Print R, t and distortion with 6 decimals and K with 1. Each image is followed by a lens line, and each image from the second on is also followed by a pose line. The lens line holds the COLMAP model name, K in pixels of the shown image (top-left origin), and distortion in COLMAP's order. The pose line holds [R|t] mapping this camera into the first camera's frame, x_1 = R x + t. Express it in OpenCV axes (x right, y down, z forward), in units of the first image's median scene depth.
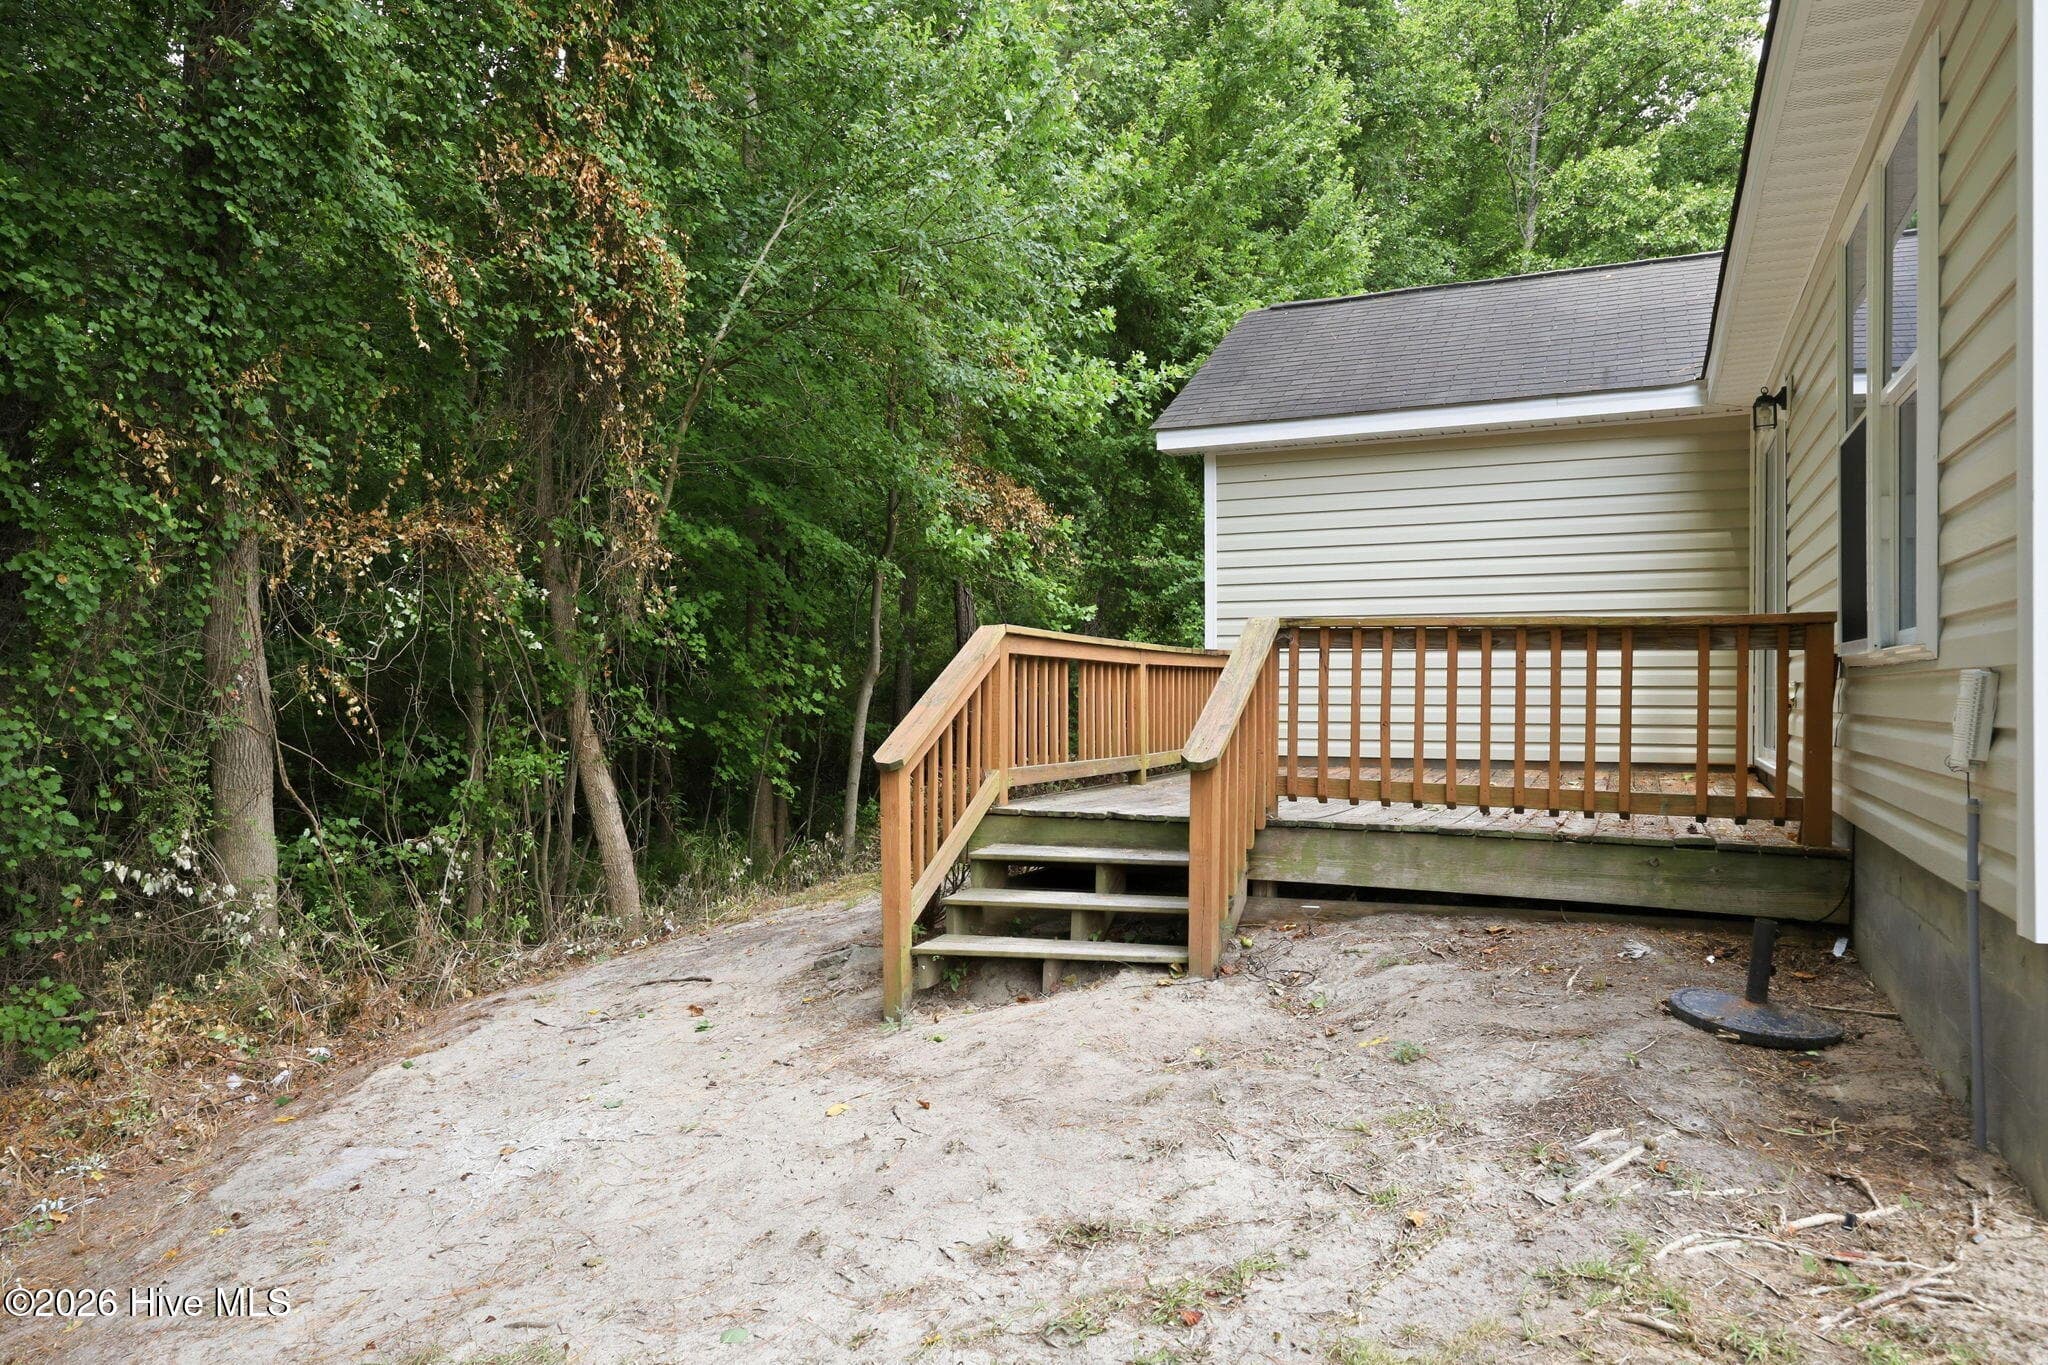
lens RADIAL K [[1336.6, 0, 1024.0], [0, 1336.6, 682.5], [0, 0, 1]] dist [-0.001539, -0.000215]
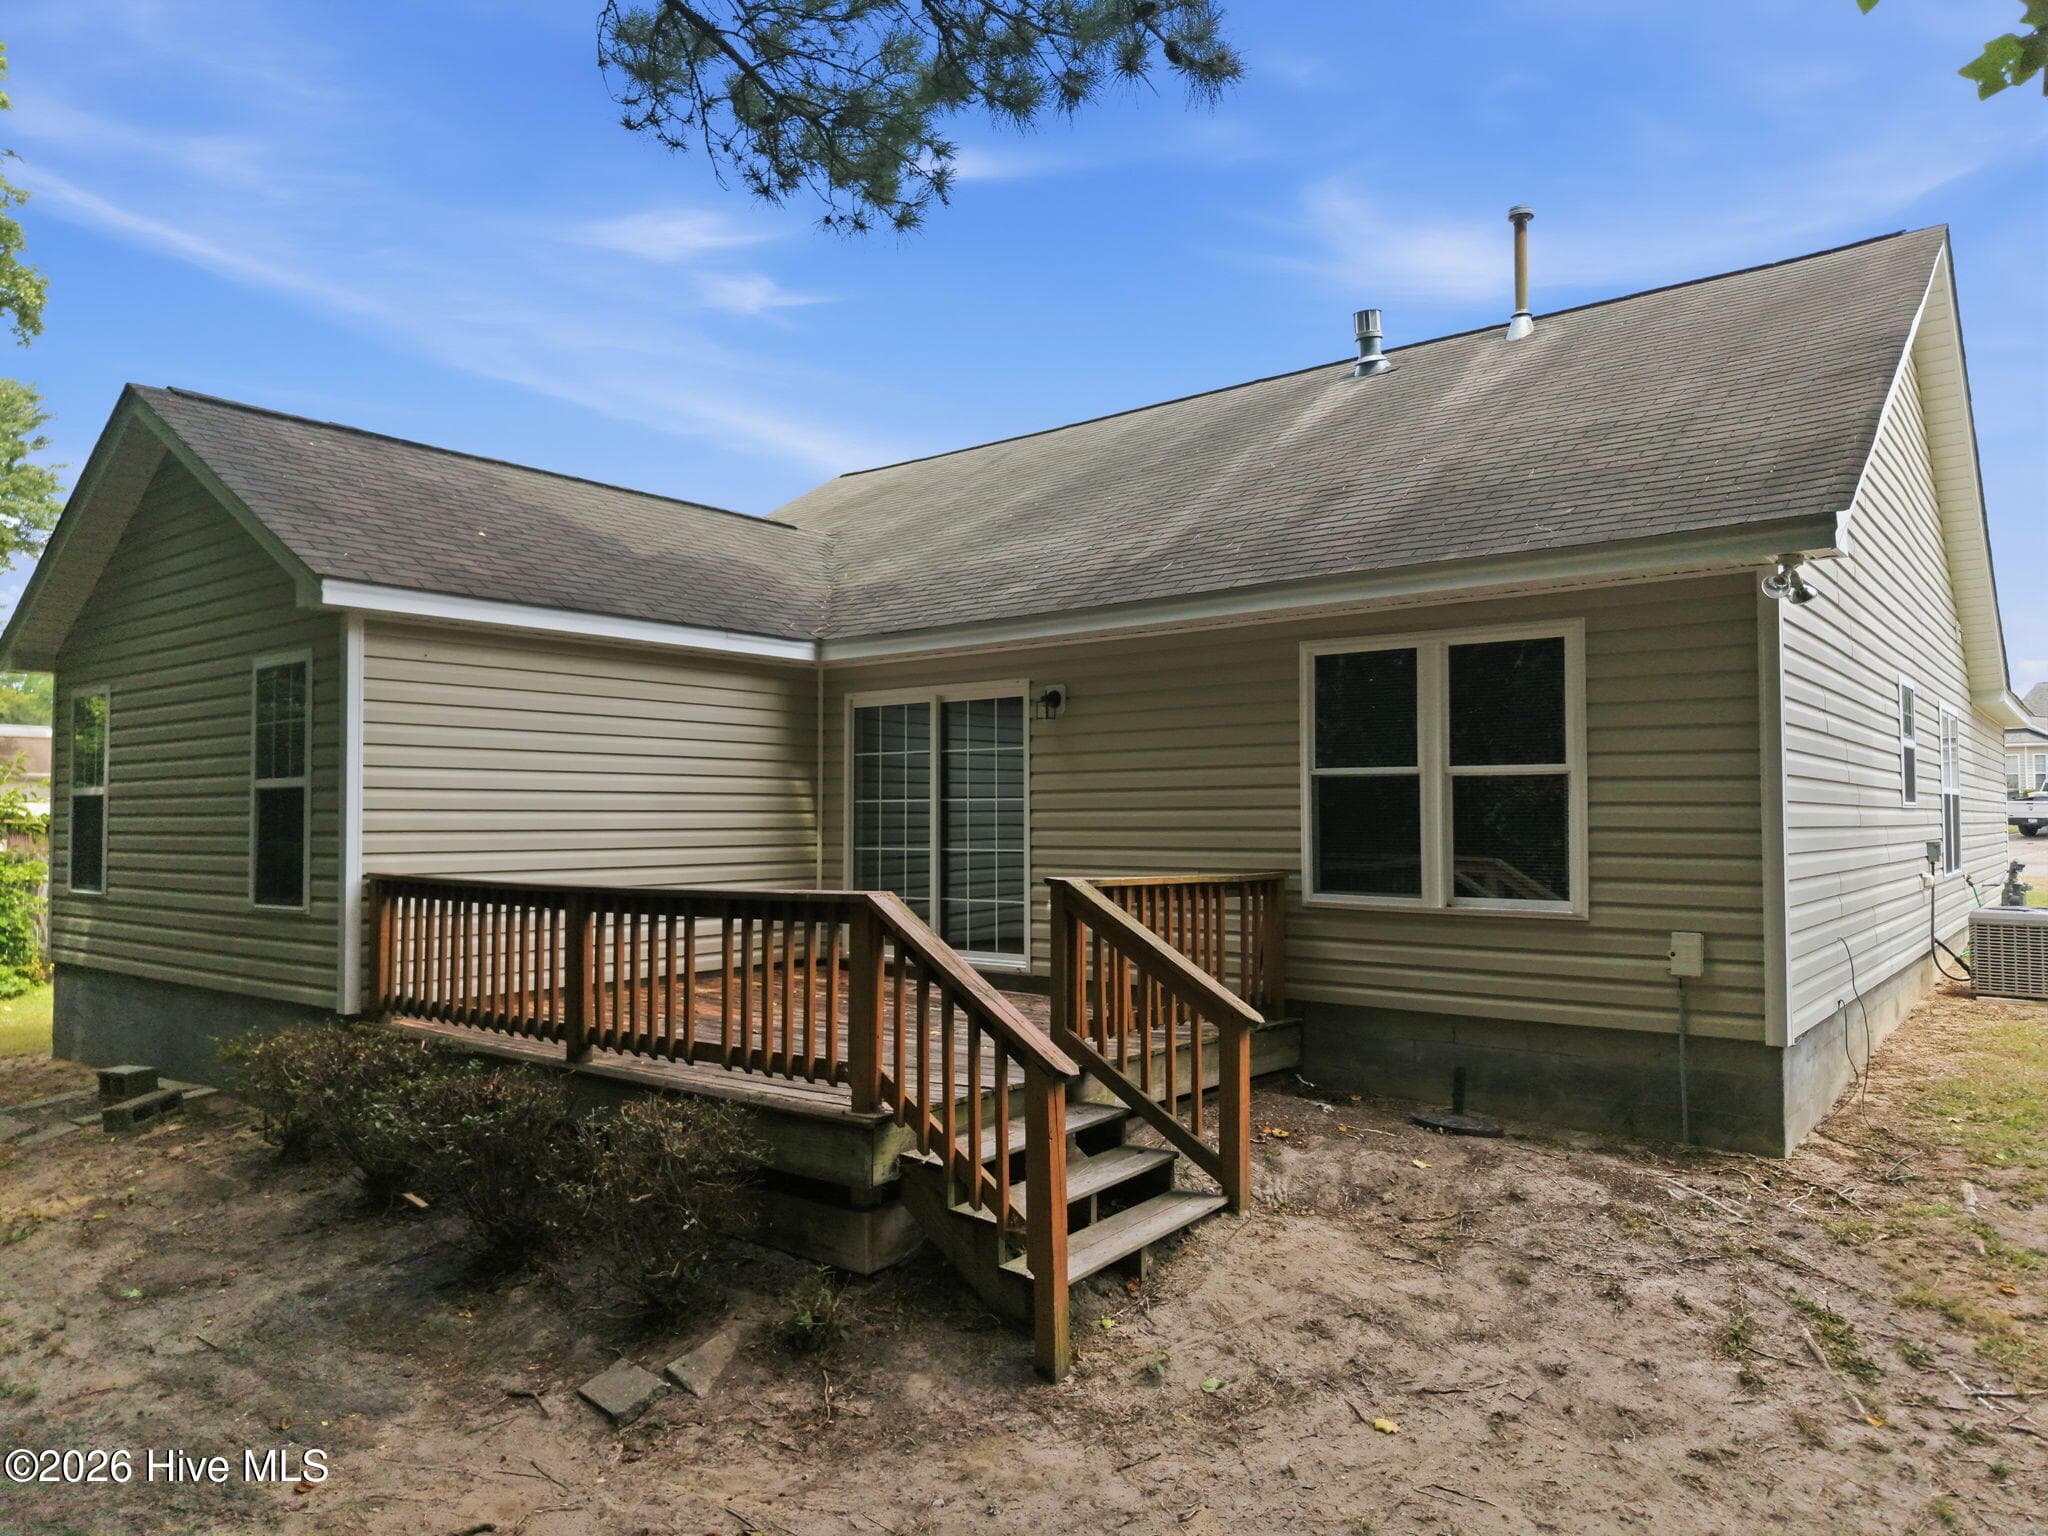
lens RADIAL K [[1391.6, 0, 1024.0], [0, 1391.6, 768.0], [0, 0, 1]] dist [0.000284, 0.002748]
pose [[0.239553, 0.029176, 0.970445, -0.542537], [-0.002180, 0.999562, -0.029513, -0.062037], [-0.970881, 0.004954, 0.239512, 0.447474]]
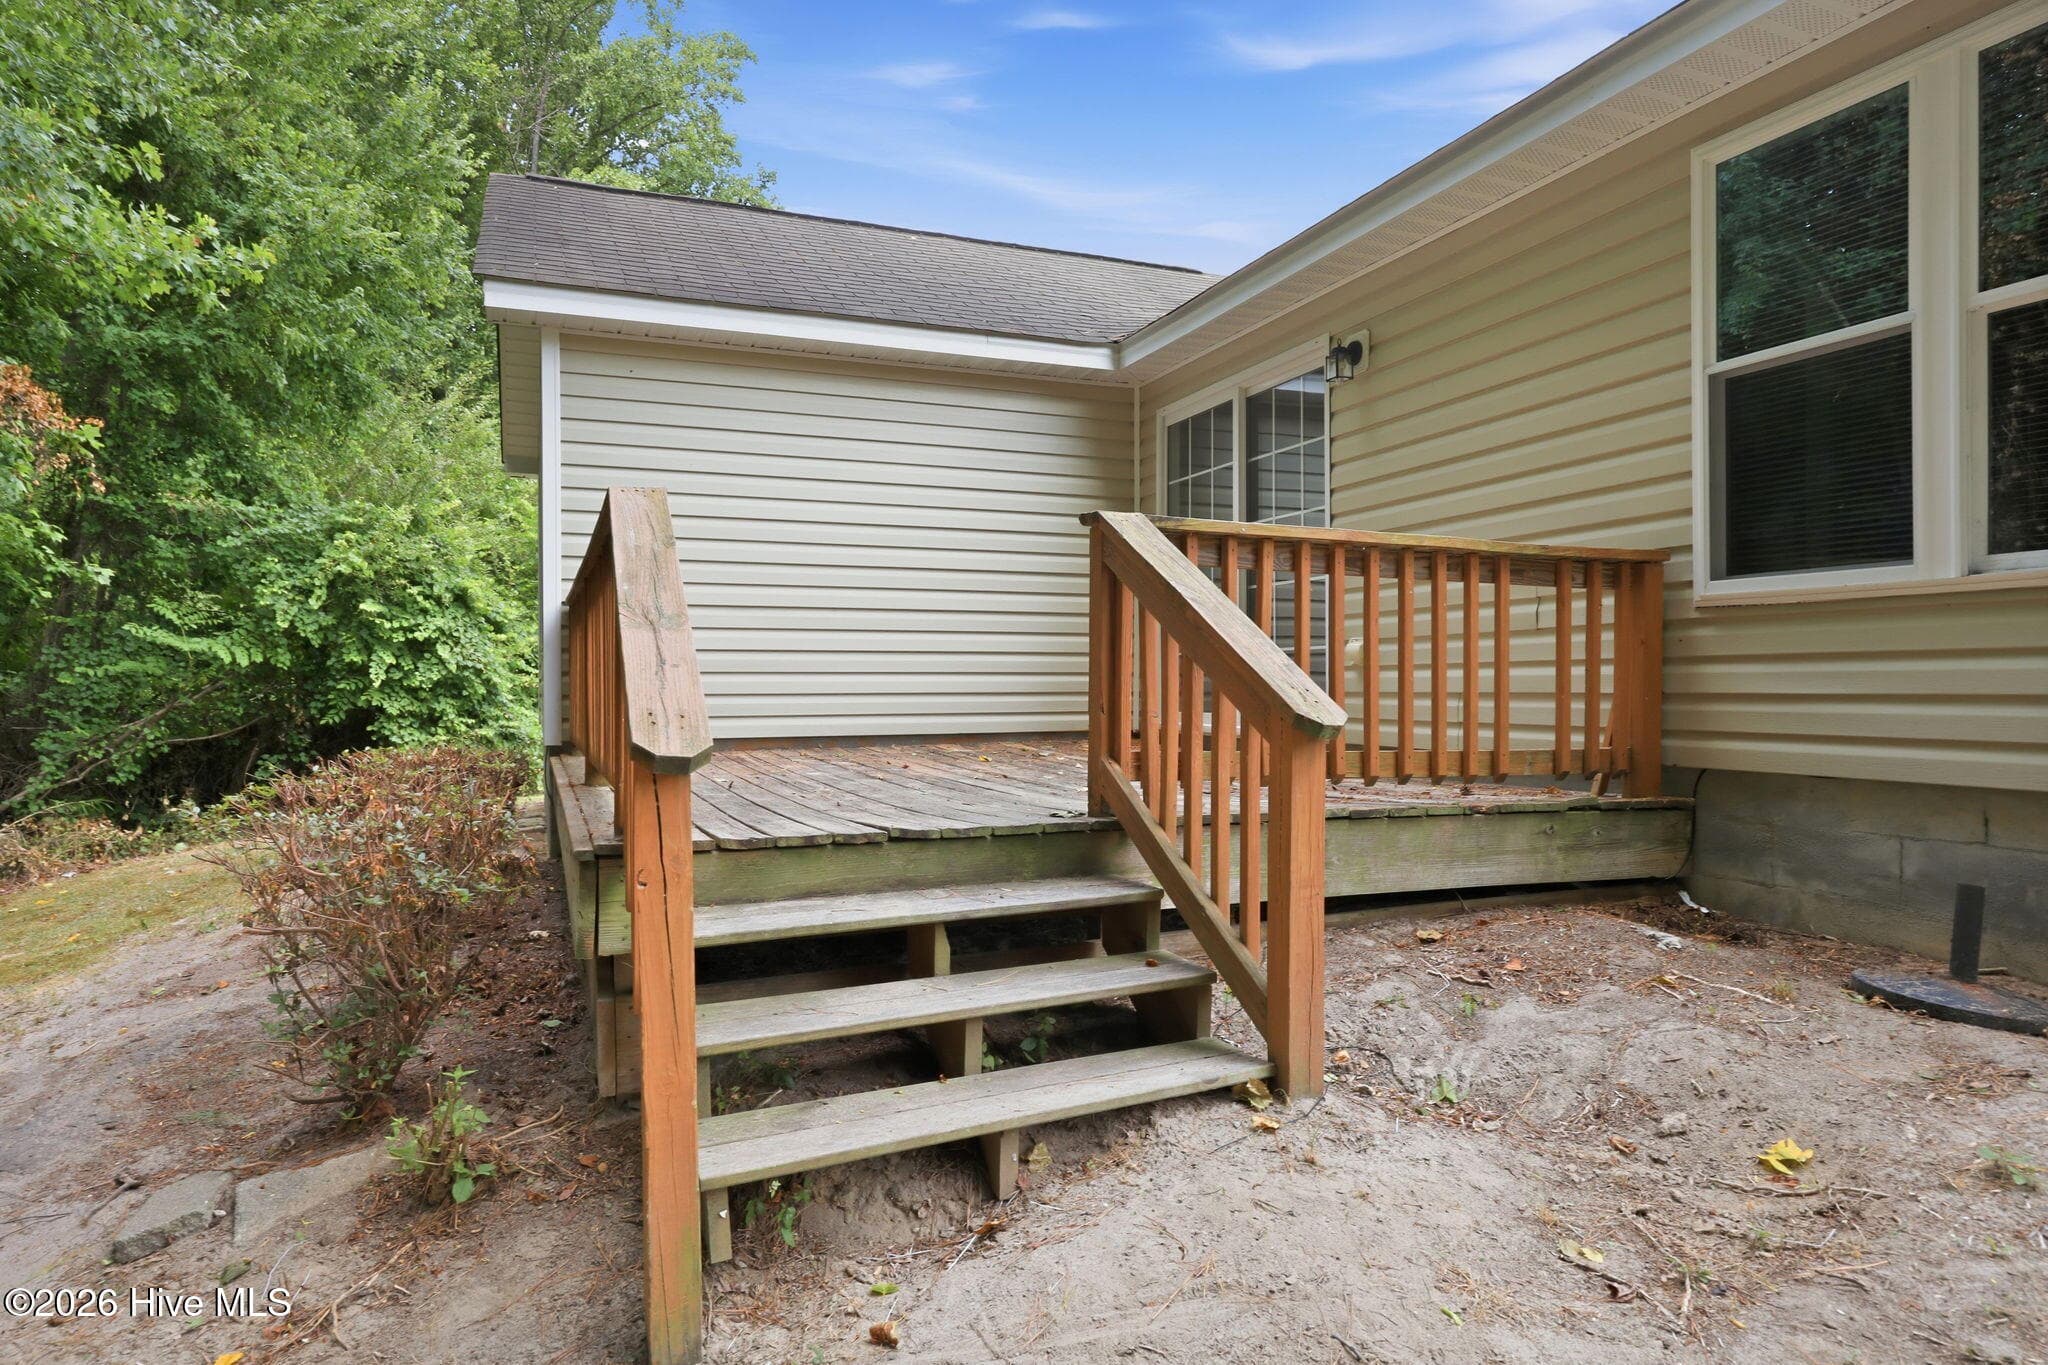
lens RADIAL K [[1223.2, 0, 1024.0], [0, 1223.2, 682.5], [0, 0, 1]] dist [0.002921, 0.000120]
pose [[0.685366, -0.003898, 0.728188, -0.170868], [0.001756, 0.999992, 0.003700, 0.018761], [-0.728197, -0.001257, 0.685367, 0.363861]]
